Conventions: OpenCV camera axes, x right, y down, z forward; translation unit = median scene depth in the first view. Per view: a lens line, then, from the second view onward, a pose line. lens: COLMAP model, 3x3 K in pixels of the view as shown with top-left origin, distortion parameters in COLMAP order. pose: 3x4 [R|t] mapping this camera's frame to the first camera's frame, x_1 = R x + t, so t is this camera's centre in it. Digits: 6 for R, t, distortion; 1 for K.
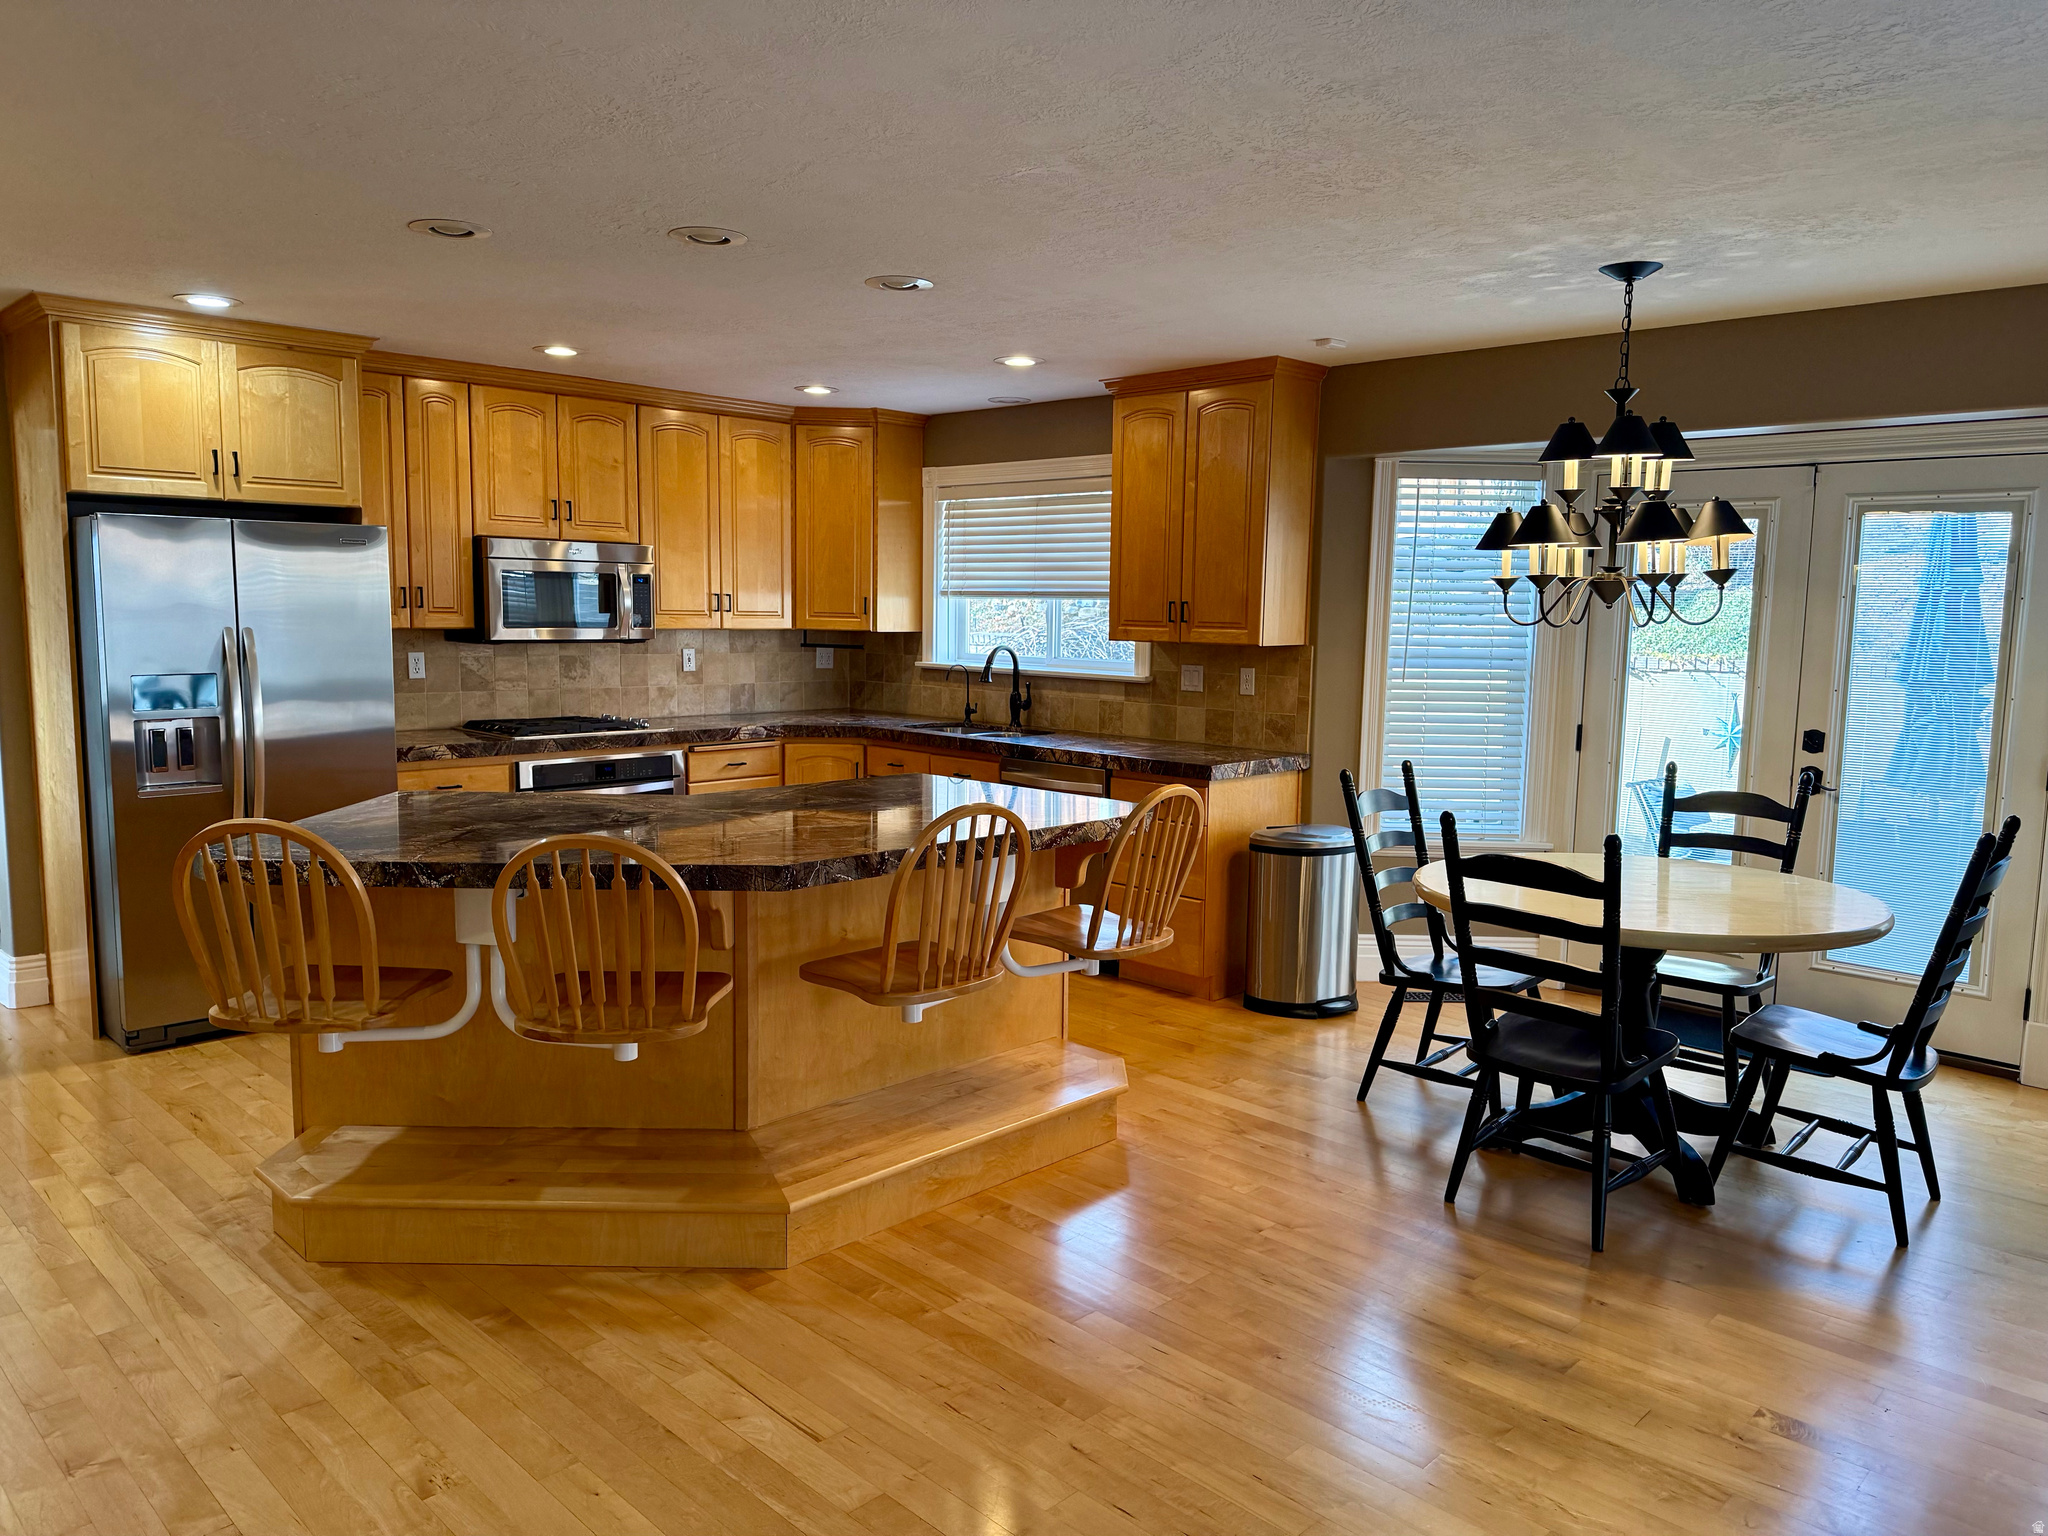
lens RADIAL K [[1435.6, 0, 1024.0], [0, 1435.6, 768.0], [0, 0, 1]] dist [0.074726, -0.094192]
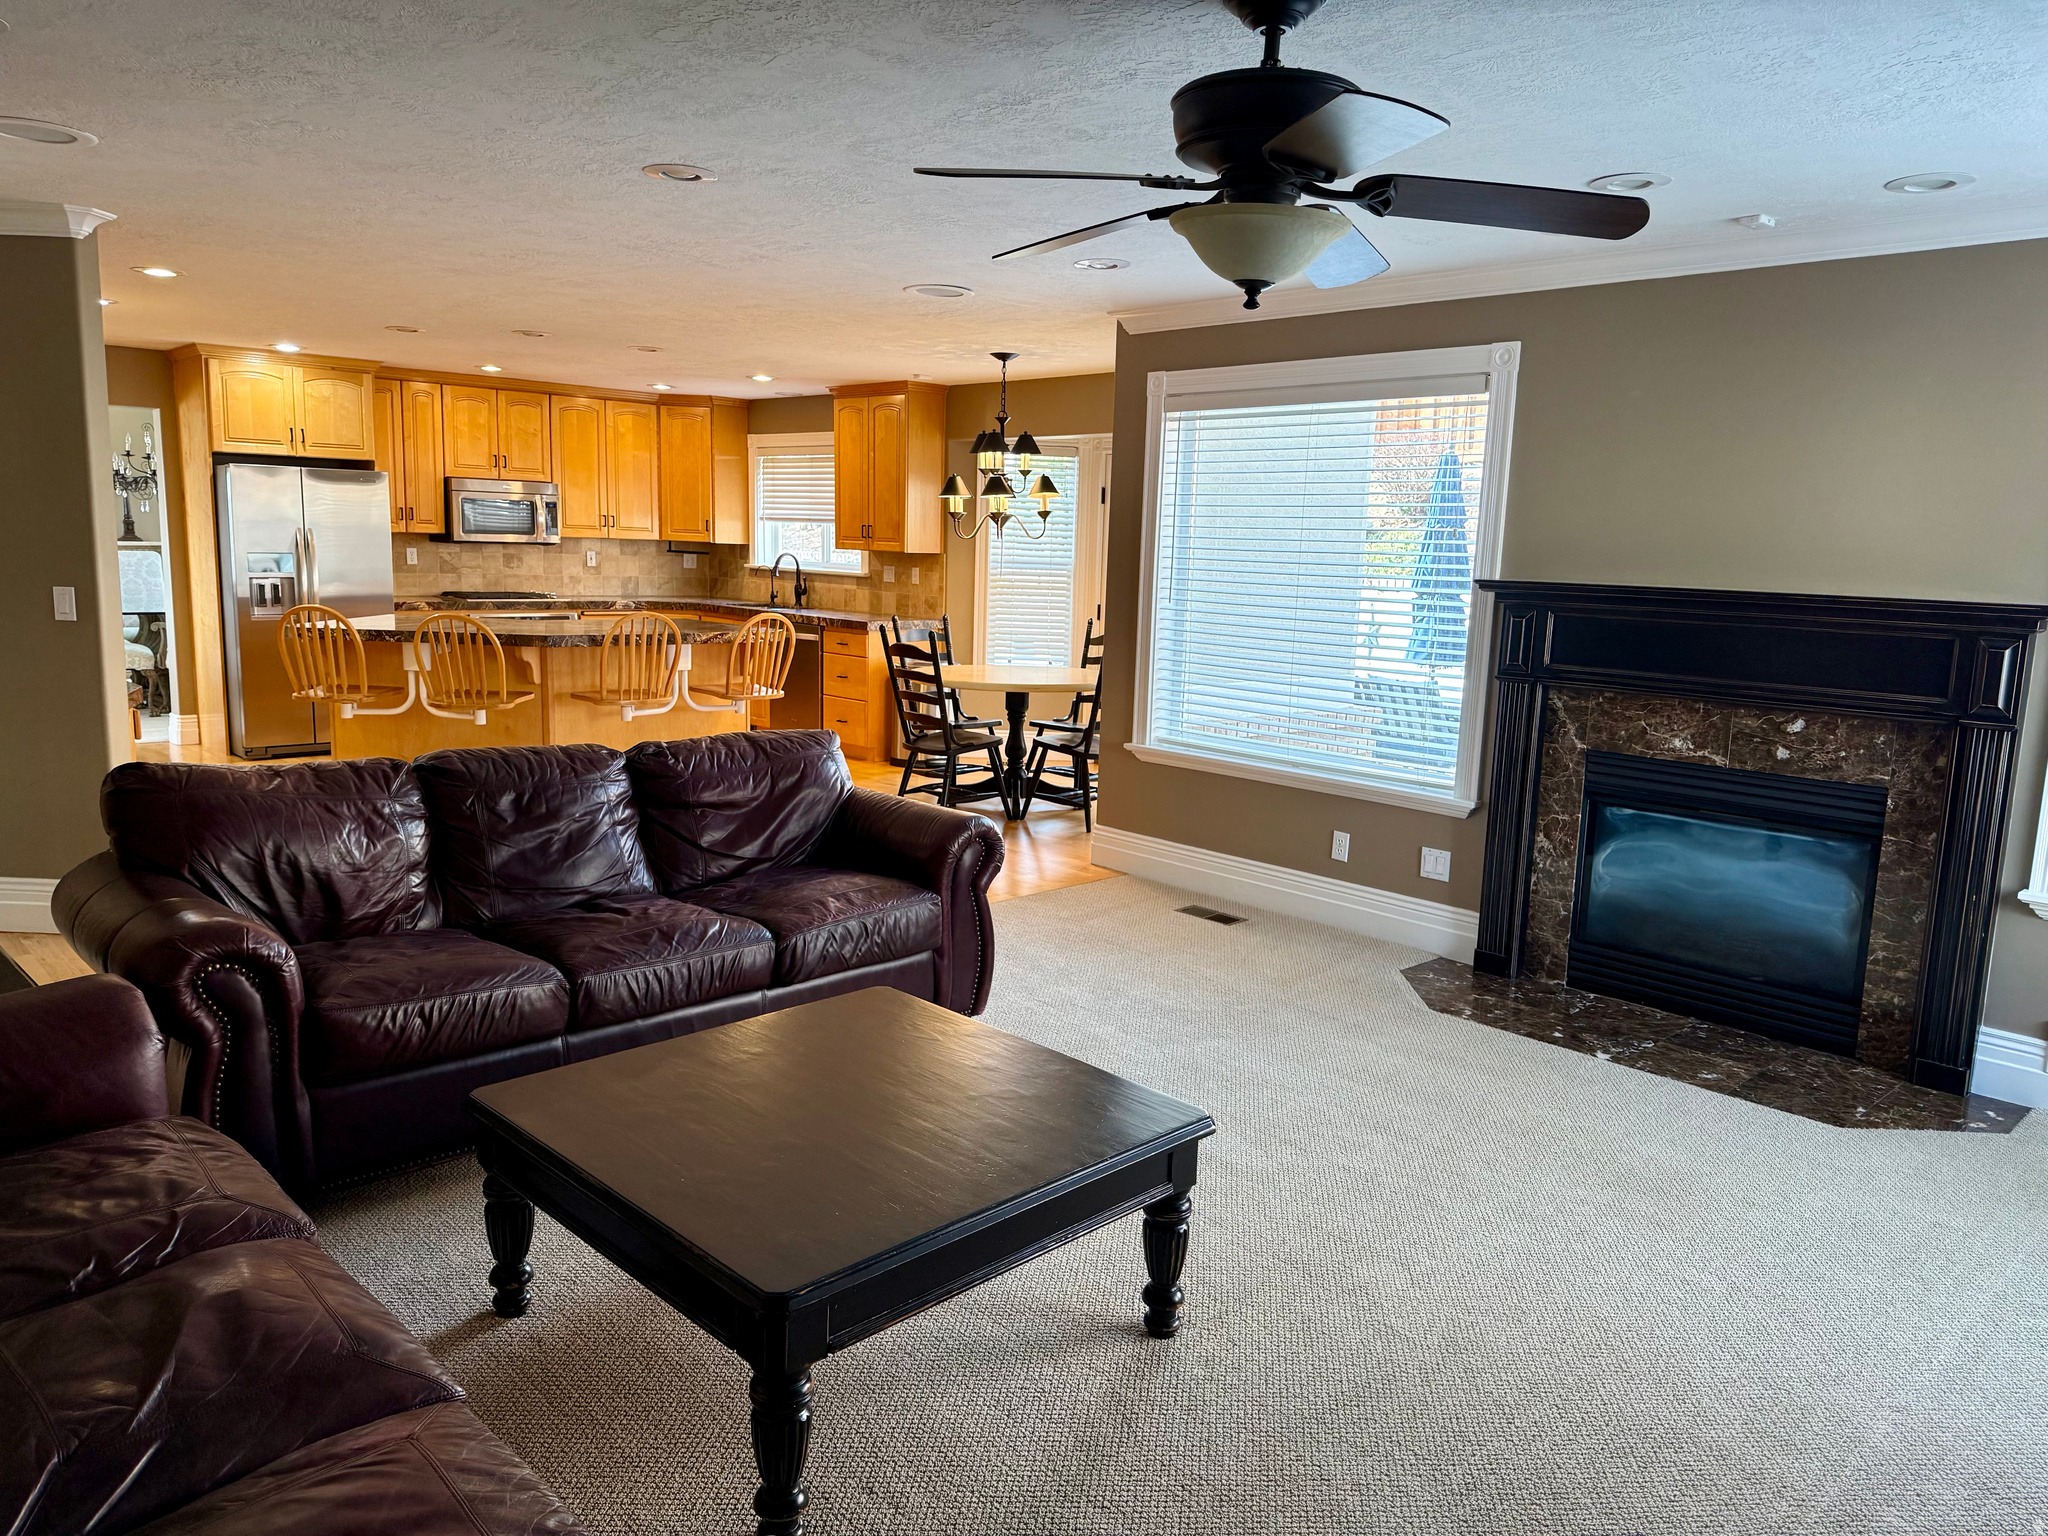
lens RADIAL K [[1435.6, 0, 1024.0], [0, 1435.6, 768.0], [0, 0, 1]] dist [0.074726, -0.094192]
pose [[0.999167, 0.022263, -0.034196, 0.337093], [-0.020711, 0.998768, 0.045097, 0.080961], [0.035158, -0.044351, 0.998397, -0.628289]]
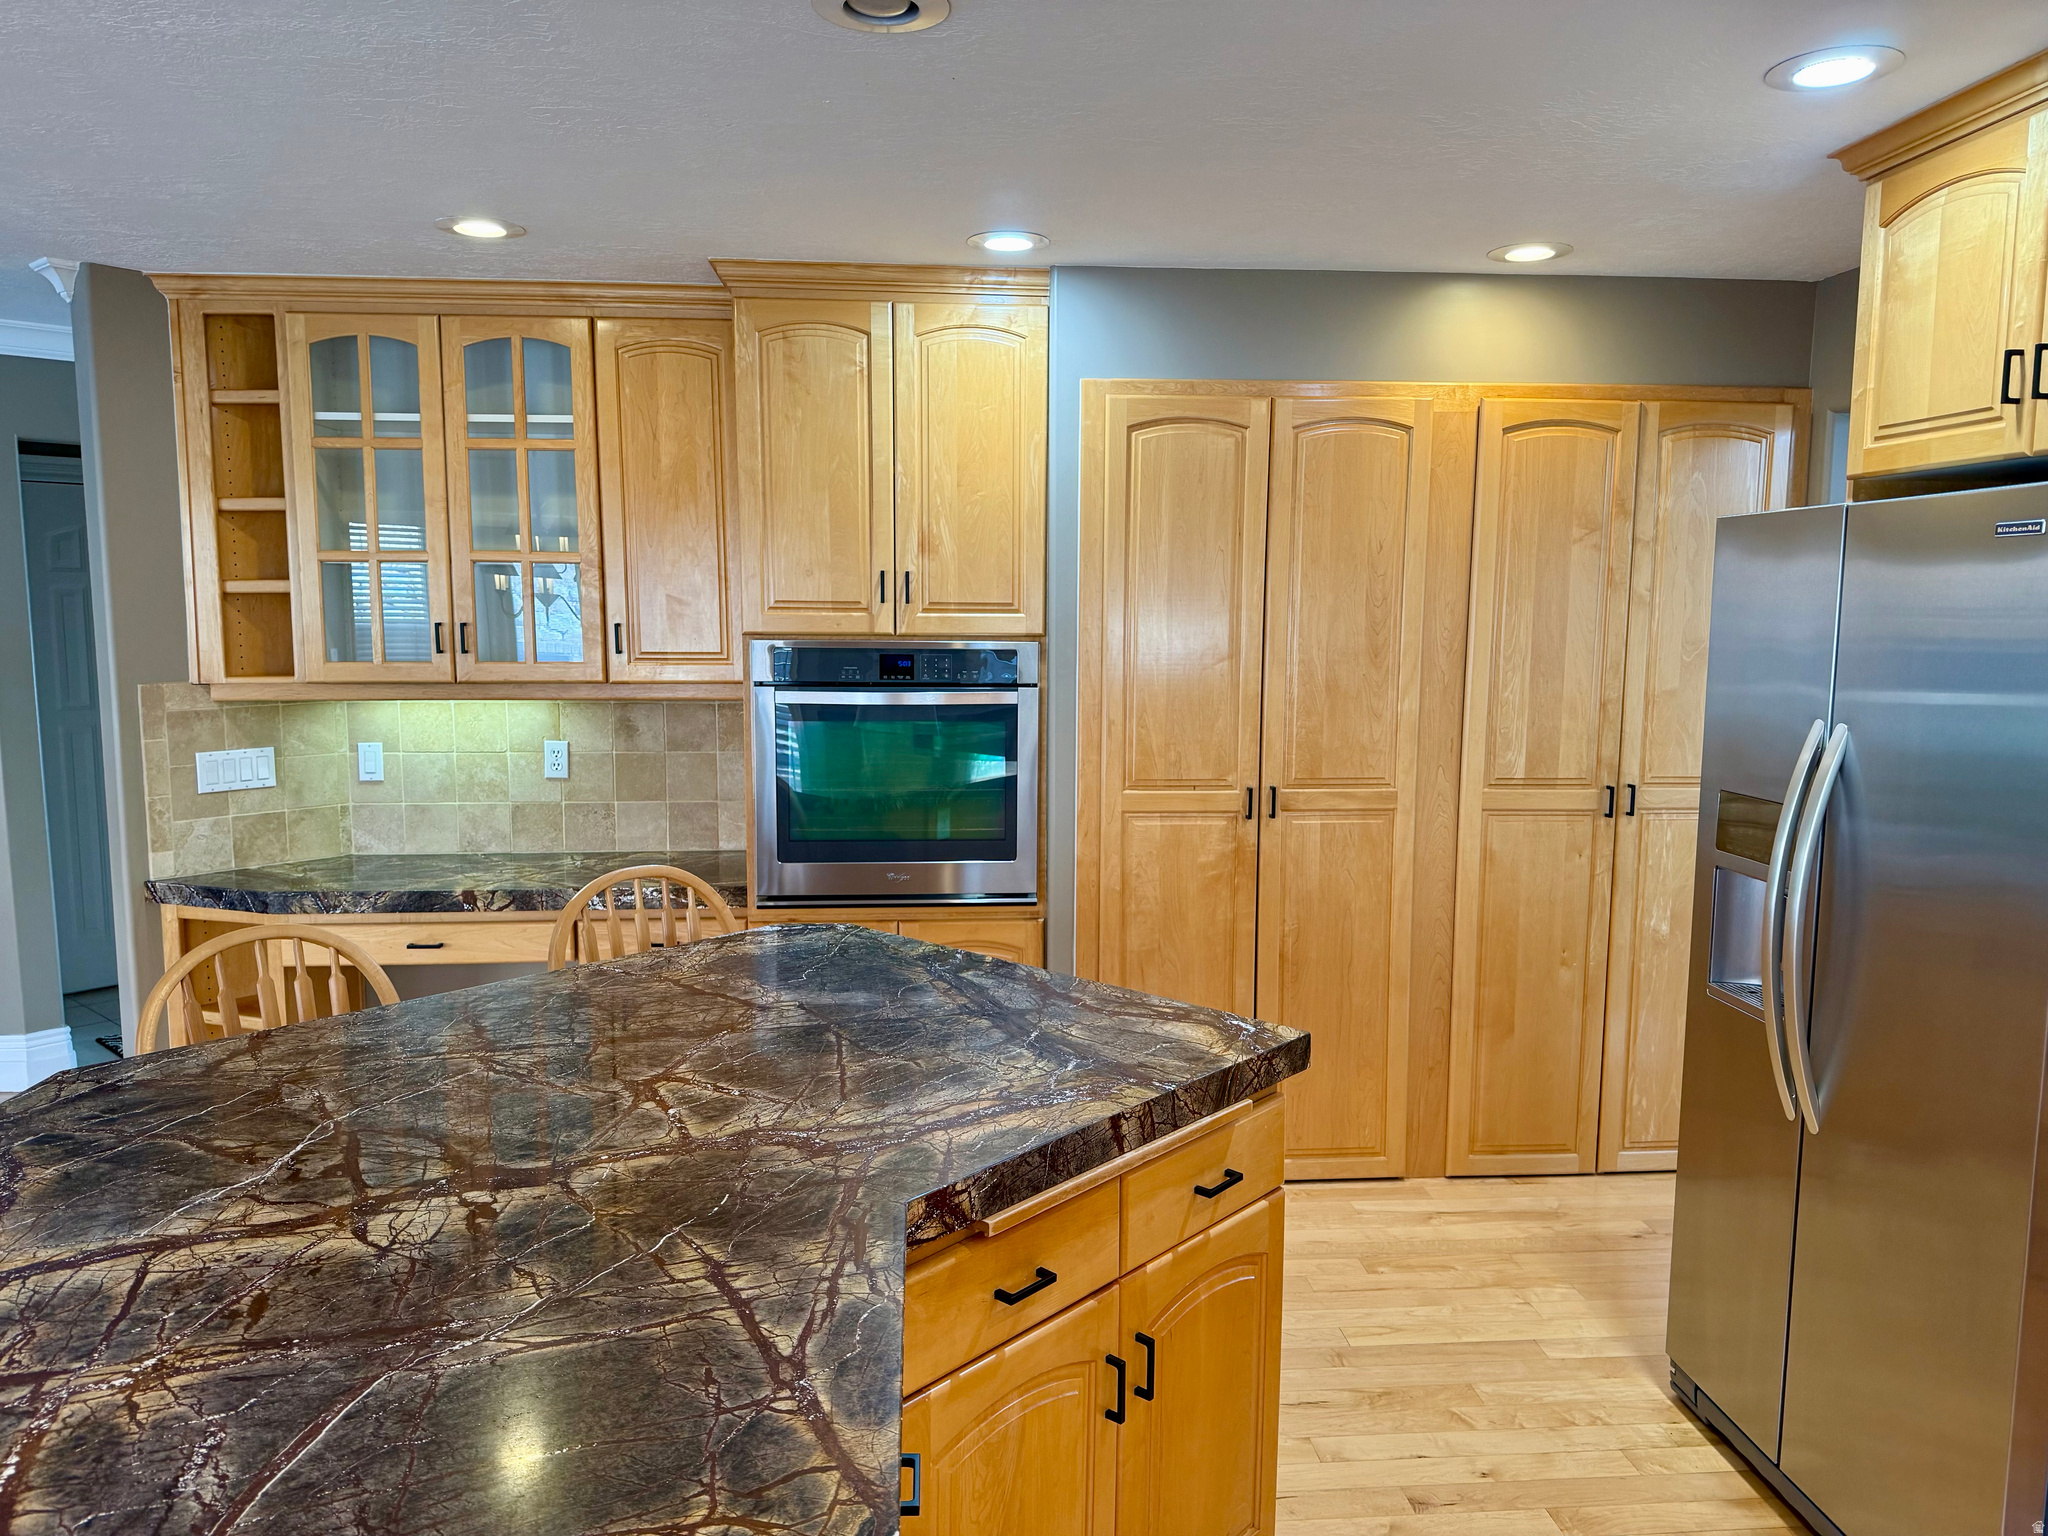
lens RADIAL K [[1441.1, 0, 1024.0], [0, 1441.1, 768.0], [0, 0, 1]] dist [0.065433, -0.094875]
pose [[-0.659844, 0.067366, -0.748377, 0.009519], [-0.098913, 0.979518, 0.175385, -0.112027], [0.744864, 0.189751, -0.639666, 0.887915]]
